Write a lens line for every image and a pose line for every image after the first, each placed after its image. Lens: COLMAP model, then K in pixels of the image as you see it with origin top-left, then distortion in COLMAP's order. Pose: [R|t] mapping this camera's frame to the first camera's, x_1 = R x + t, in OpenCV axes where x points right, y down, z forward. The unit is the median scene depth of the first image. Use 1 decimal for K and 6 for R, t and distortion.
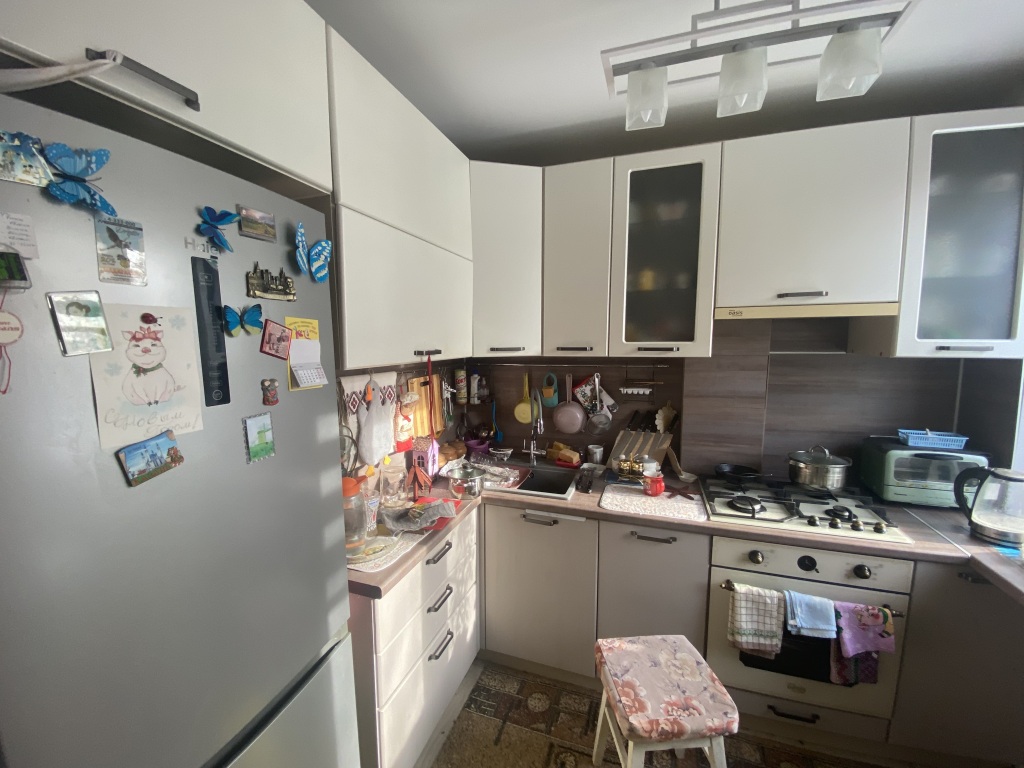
lens RADIAL K [[411.9, 0, 510.3], [0, 411.9, 382.6], [0, 0, 1]] dist [0.014947, -0.016865]
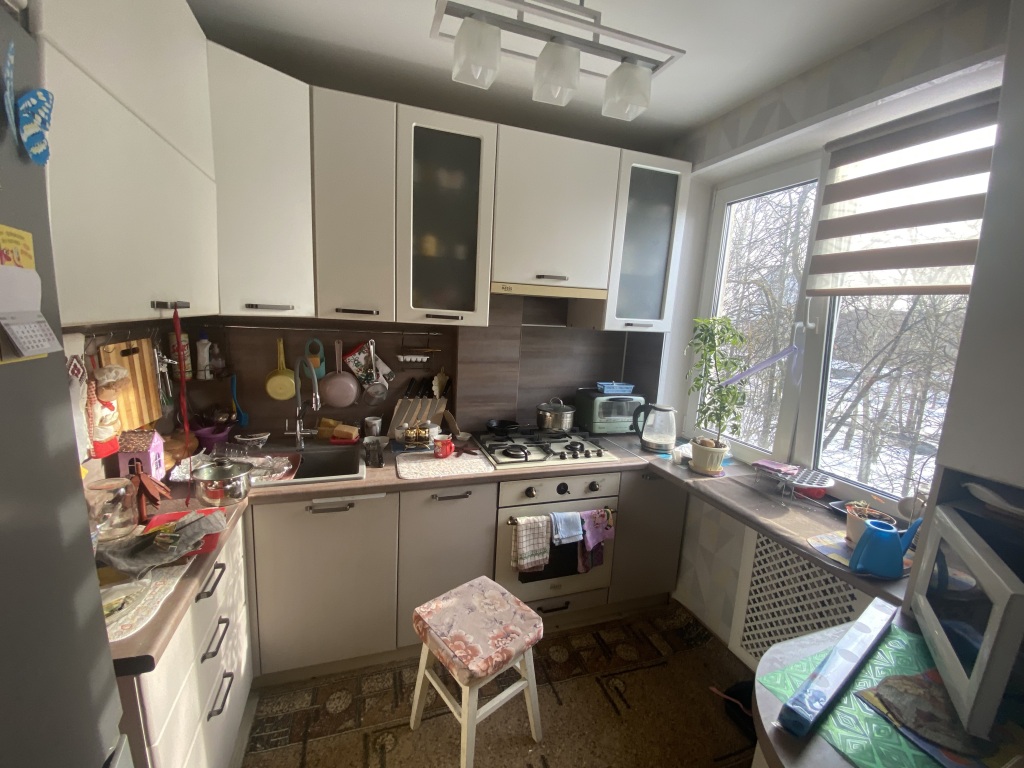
lens RADIAL K [[411.9, 0, 505.1], [0, 411.9, 382.2], [0, 0, 1]] dist [0.014947, -0.016865]
pose [[0.790135, -0.054144, 0.610537, -0.169808], [0.008578, 0.996970, 0.077312, 0.004502], [-0.612873, -0.055850, 0.788205, 0.104048]]
